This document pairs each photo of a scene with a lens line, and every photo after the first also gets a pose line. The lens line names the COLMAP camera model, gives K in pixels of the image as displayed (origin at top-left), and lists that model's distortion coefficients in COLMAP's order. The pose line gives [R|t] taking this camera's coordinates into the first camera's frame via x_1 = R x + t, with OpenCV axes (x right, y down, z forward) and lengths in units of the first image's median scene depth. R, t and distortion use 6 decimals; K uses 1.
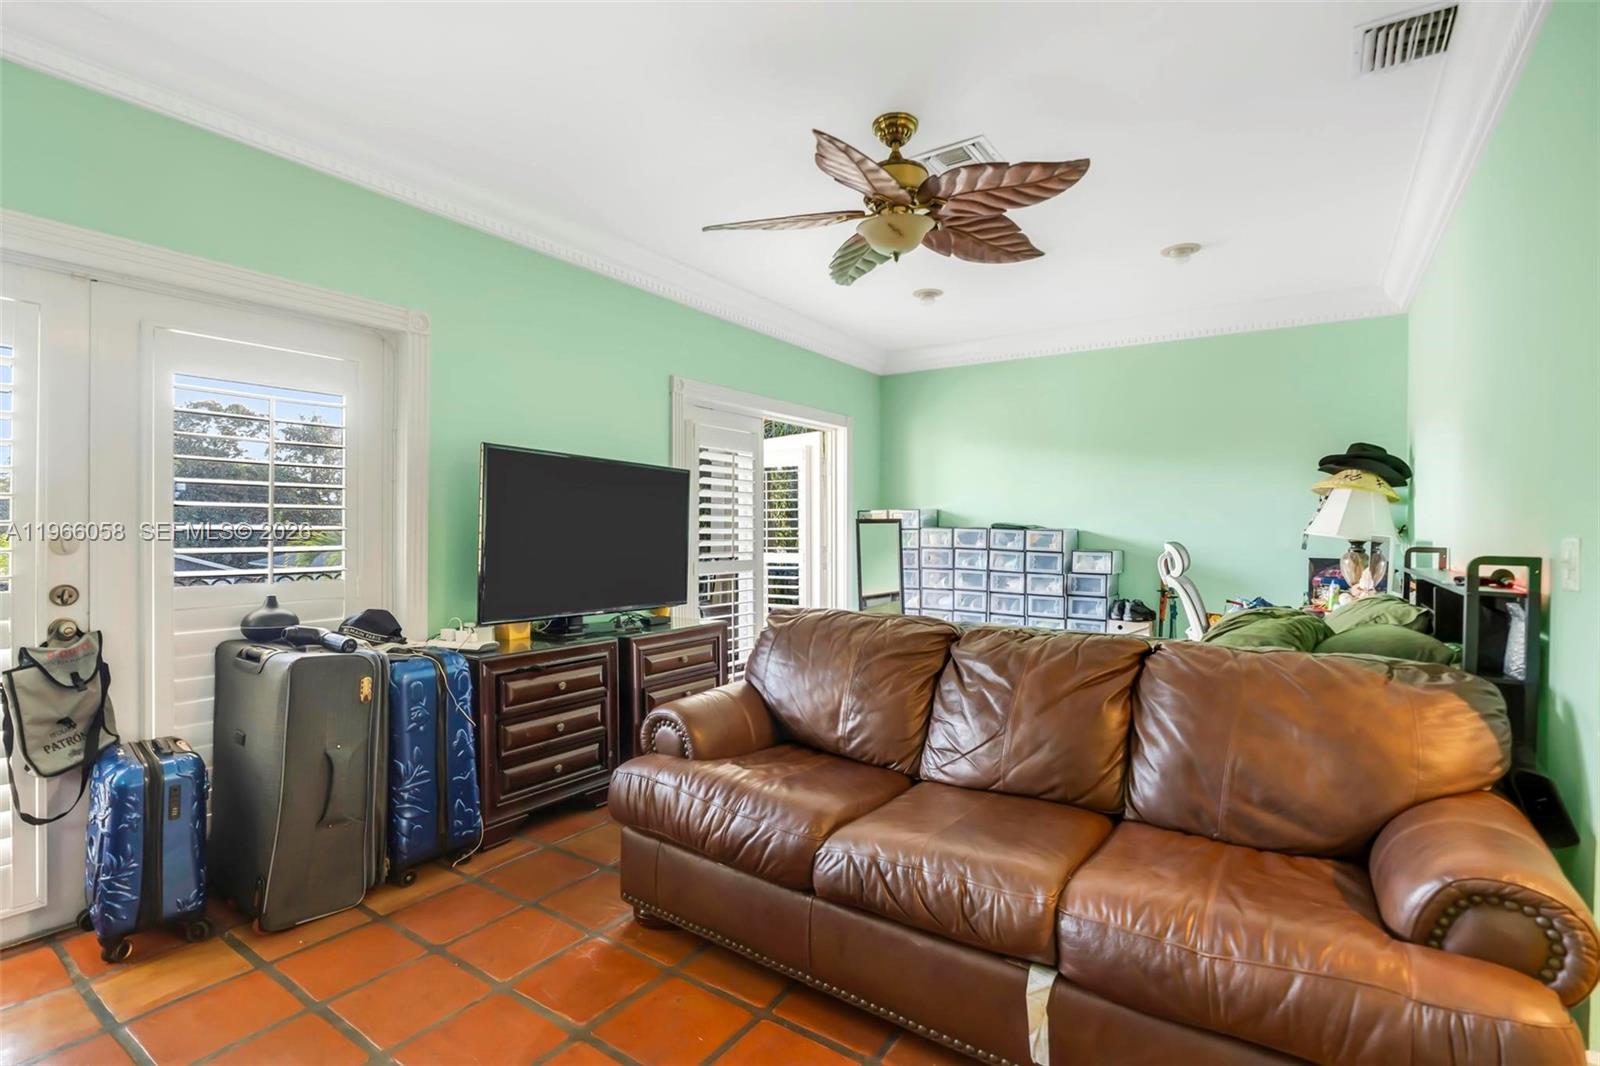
lens RADIAL K [[754.8, 0, 804.4], [0, 754.8, 525.5], [0, 0, 1]] dist [-0.022286, 0.004191]
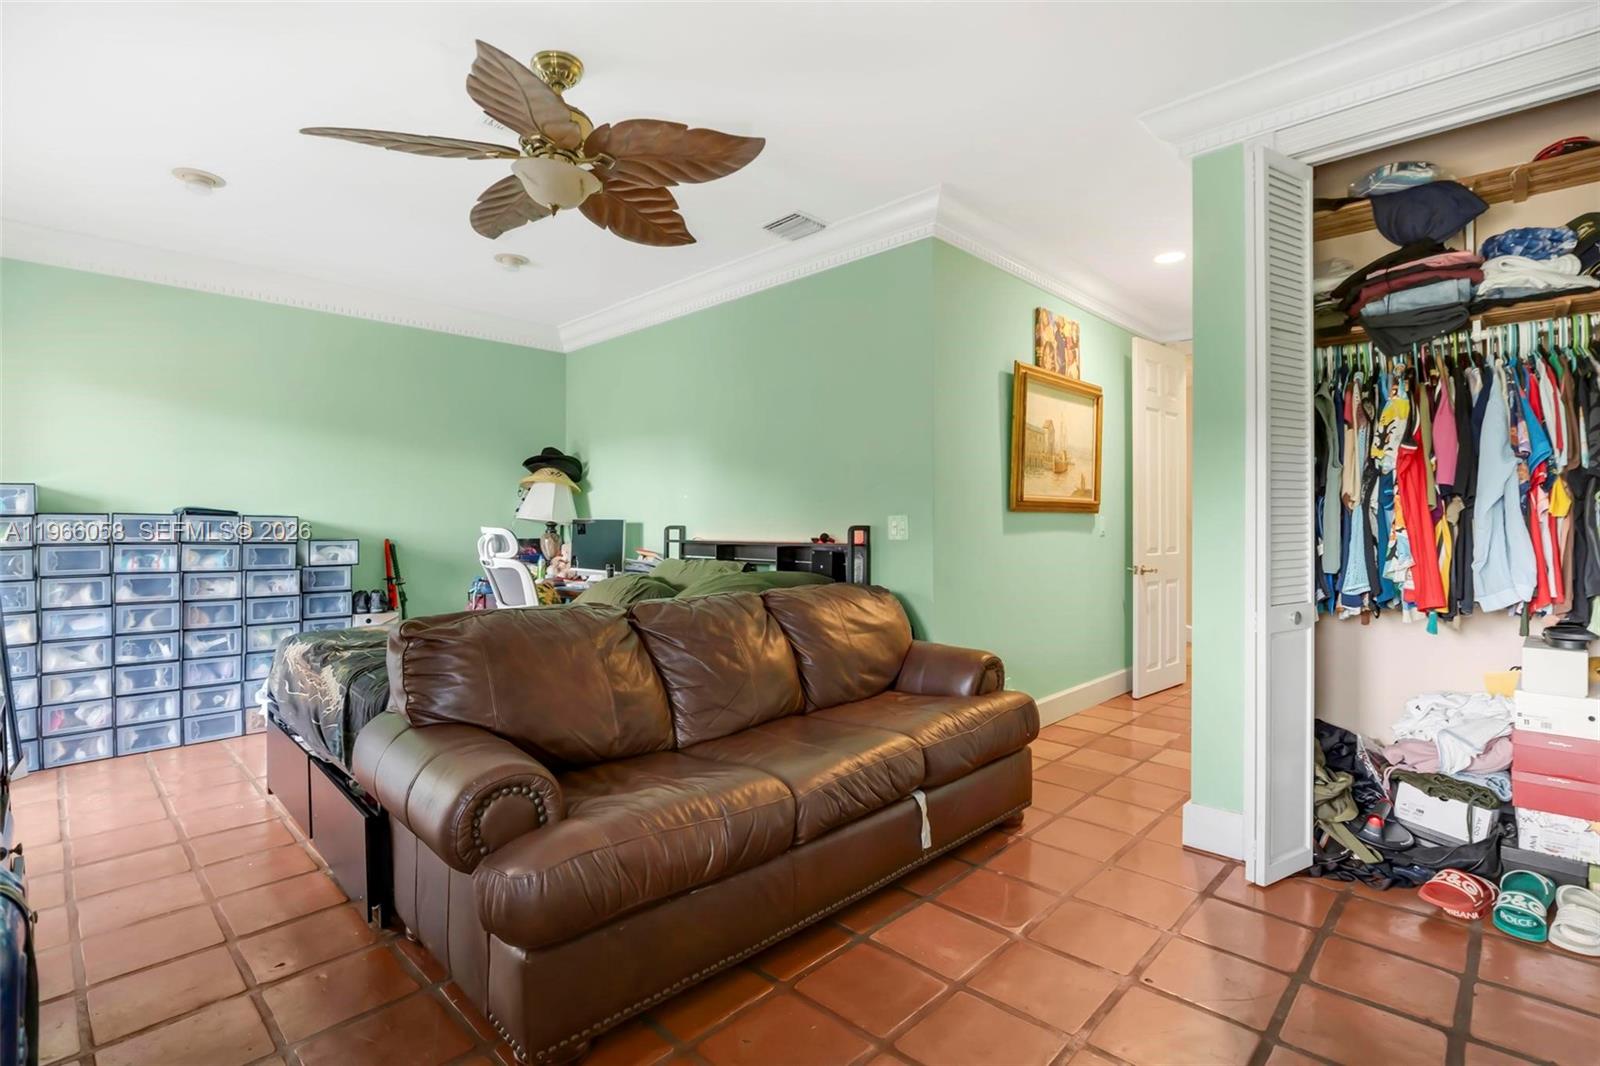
lens RADIAL K [[754.8, 0, 805.0], [0, 754.8, 532.2], [0, 0, 1]] dist [-0.022286, 0.004191]
pose [[0.156673, -0.021034, 0.987427, -0.409217], [-0.000793, 0.999770, 0.021423, 0.005766], [-0.987650, -0.004139, 0.156620, 0.320868]]
